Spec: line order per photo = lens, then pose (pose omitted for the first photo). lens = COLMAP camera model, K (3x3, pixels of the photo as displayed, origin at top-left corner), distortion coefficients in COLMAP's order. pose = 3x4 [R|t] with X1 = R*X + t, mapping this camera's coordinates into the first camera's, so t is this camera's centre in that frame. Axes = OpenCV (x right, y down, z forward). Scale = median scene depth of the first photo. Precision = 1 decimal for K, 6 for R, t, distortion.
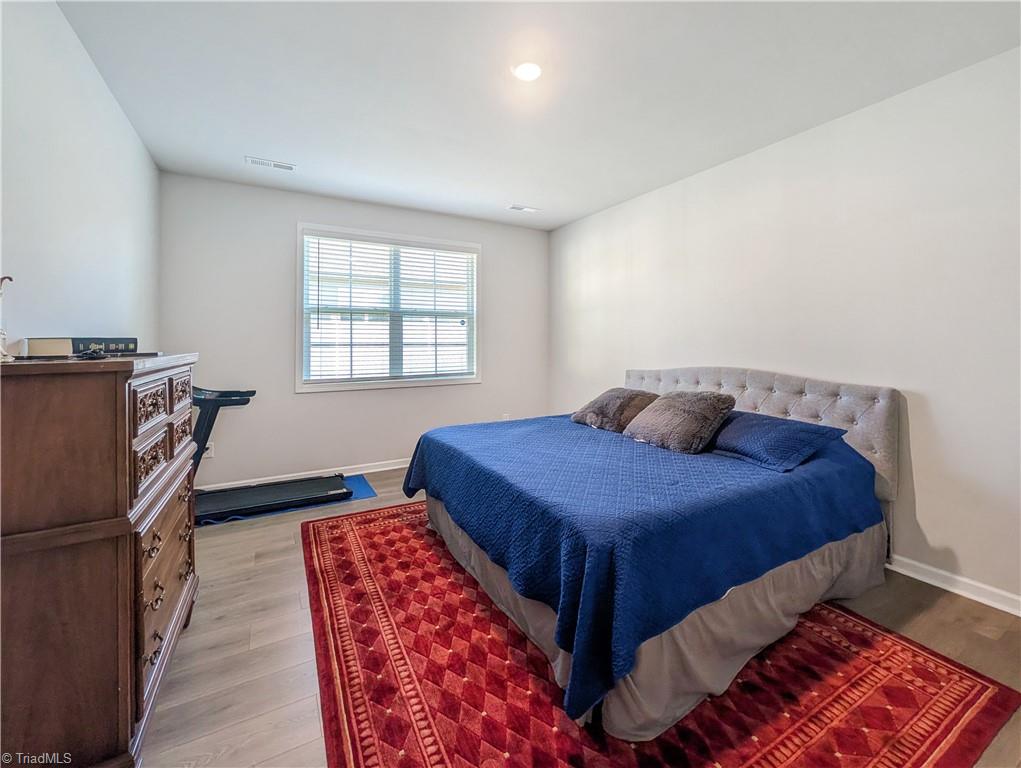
lens RADIAL K [[417.3, 0, 518.9], [0, 417.3, 346.0], [0, 0, 1]] dist [0.015219, 0.001219]
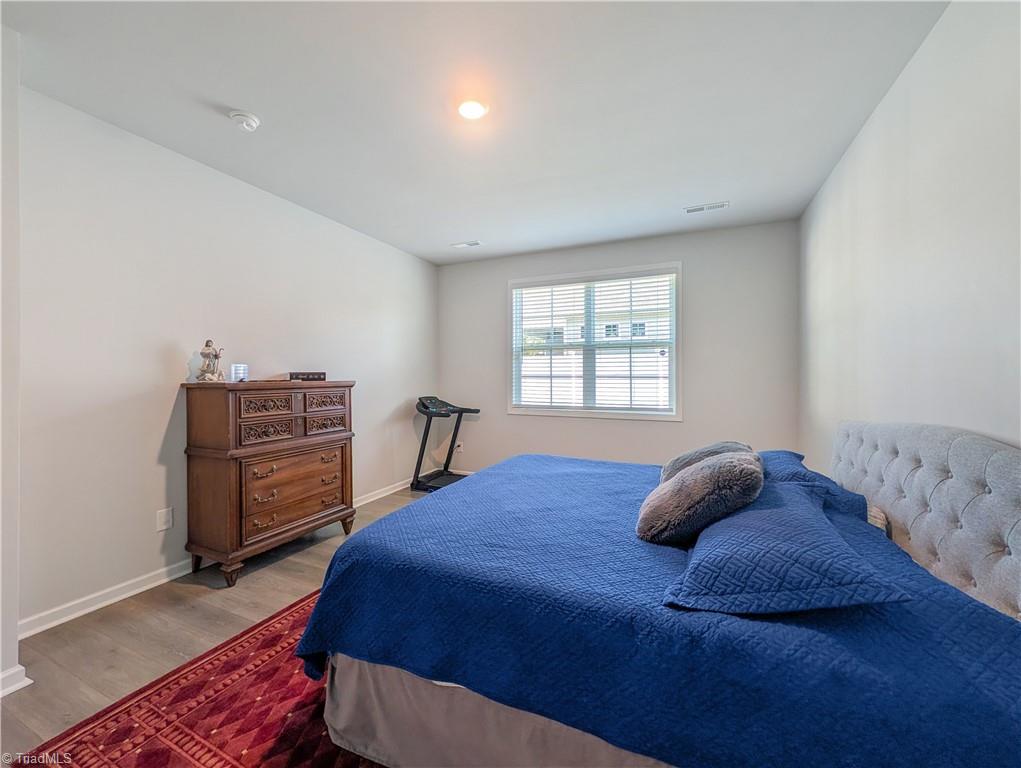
lens RADIAL K [[417.3, 0, 514.9], [0, 417.3, 382.4], [0, 0, 1]] dist [0.015219, 0.001219]
pose [[0.591135, 0.017388, -0.806385, 0.442067], [-0.008845, 0.999847, 0.015075, -0.003654], [0.806524, -0.001778, 0.591199, 0.228882]]
